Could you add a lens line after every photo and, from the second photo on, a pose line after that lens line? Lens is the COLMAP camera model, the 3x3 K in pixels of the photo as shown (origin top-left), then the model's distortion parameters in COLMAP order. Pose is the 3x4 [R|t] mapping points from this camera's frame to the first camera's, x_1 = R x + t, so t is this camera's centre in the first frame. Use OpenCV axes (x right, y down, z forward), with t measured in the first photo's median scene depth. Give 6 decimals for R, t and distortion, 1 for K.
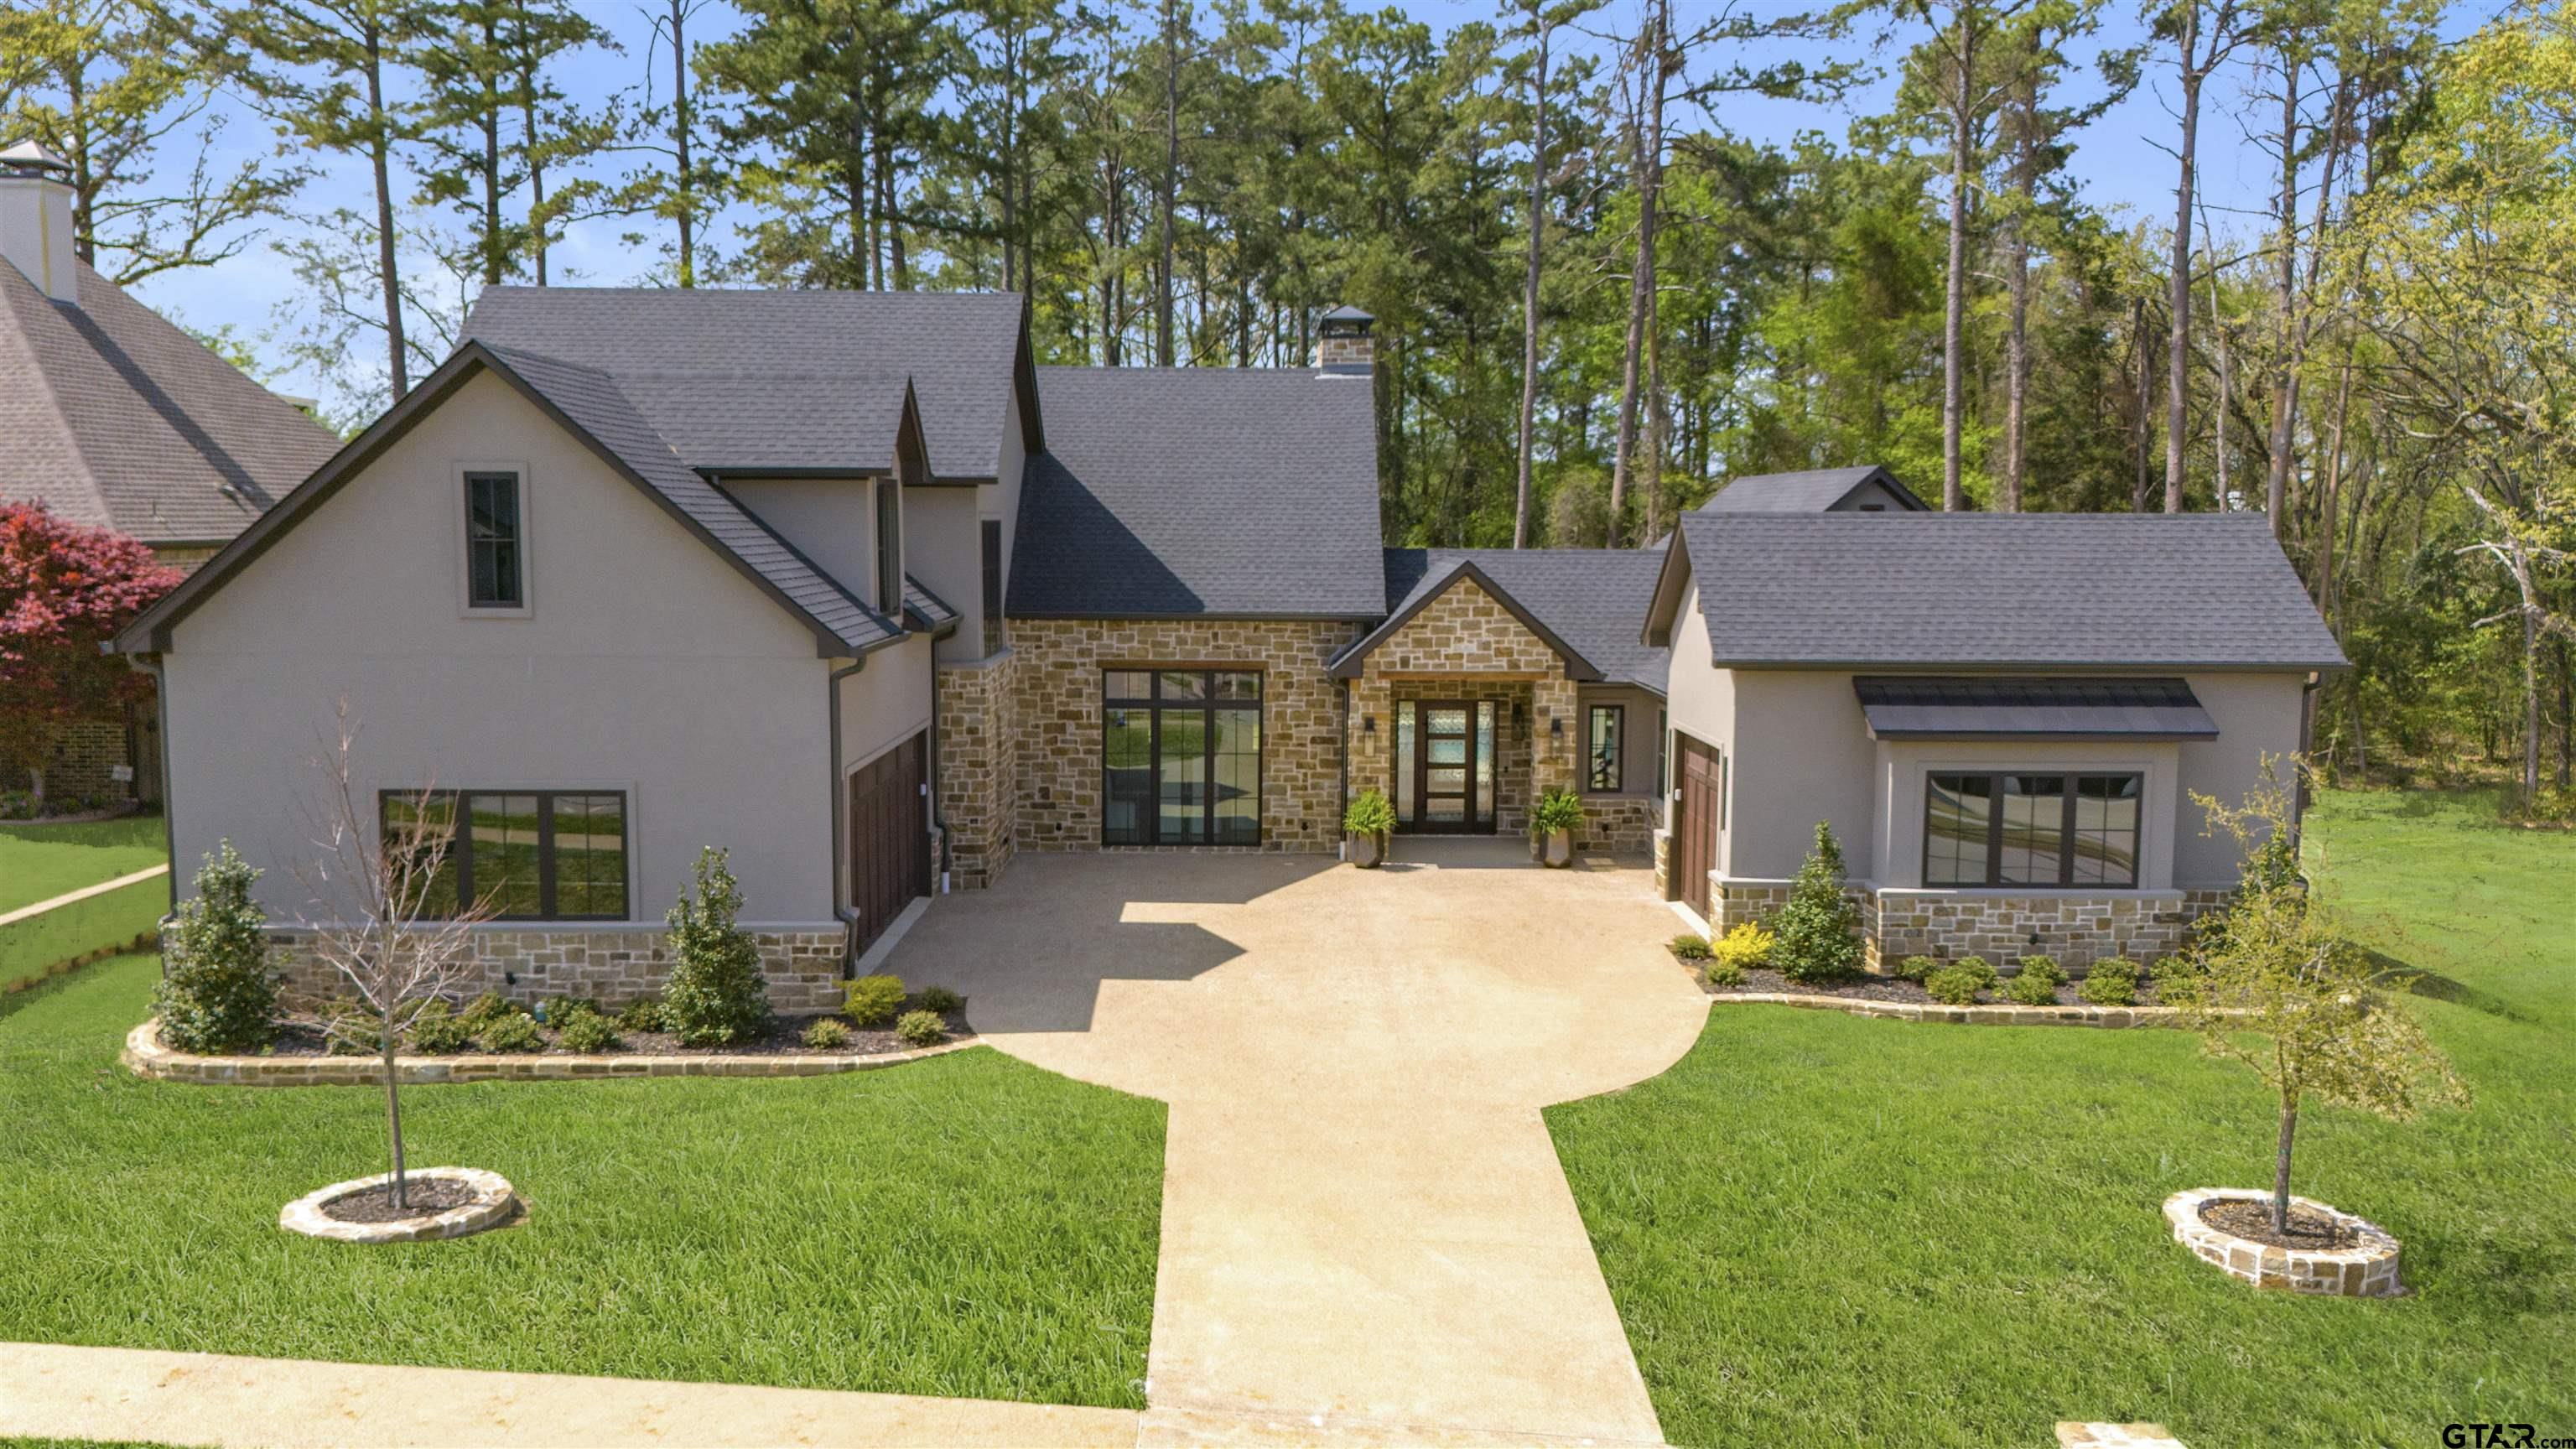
lens RADIAL K [[1896.1, 0, 1288.0], [0, 1896.1, 724.5], [0, 0, 1]] dist [-0.023938, -0.000660]
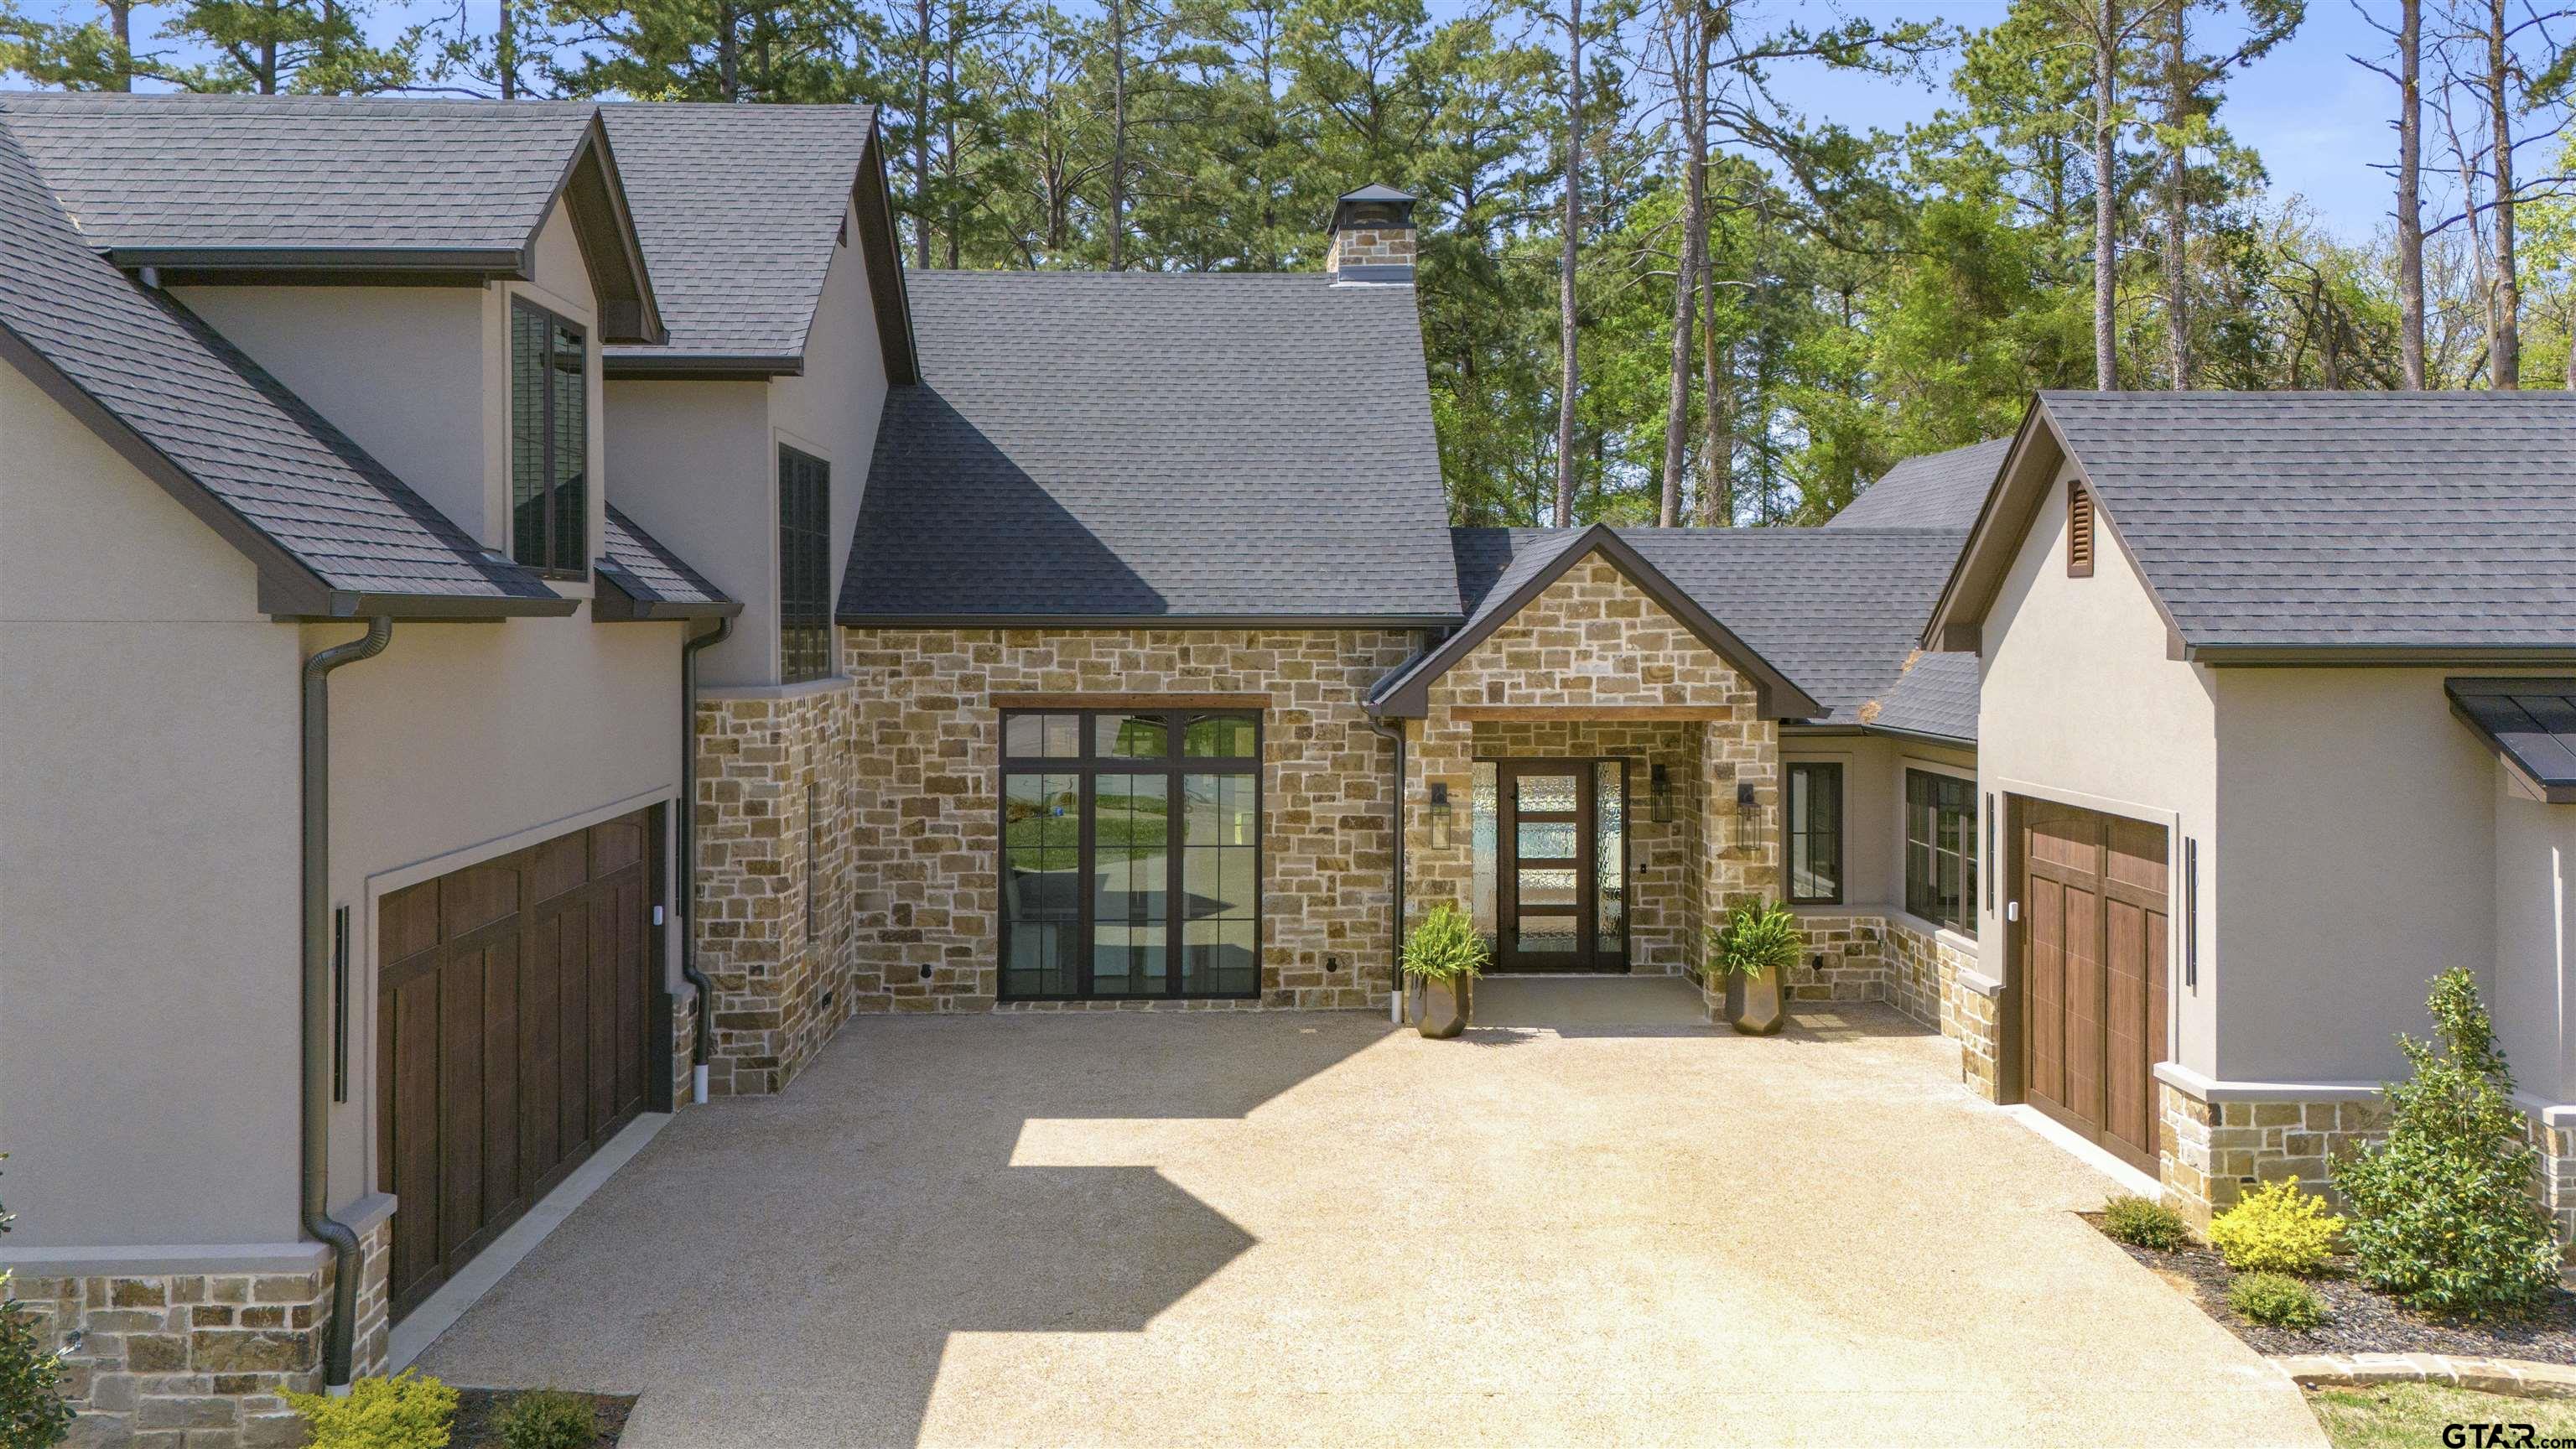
lens RADIAL K [[1839.9, 0, 1300.6], [0, 1839.9, 639.9], [0, 0, 1]] dist [0.064921, -0.090090]
pose [[0.999449, -0.005355, 0.032755, -0.020467], [0.008637, 0.994858, -0.100908, 0.009608], [-0.032046, 0.101135, 0.994356, 0.407805]]
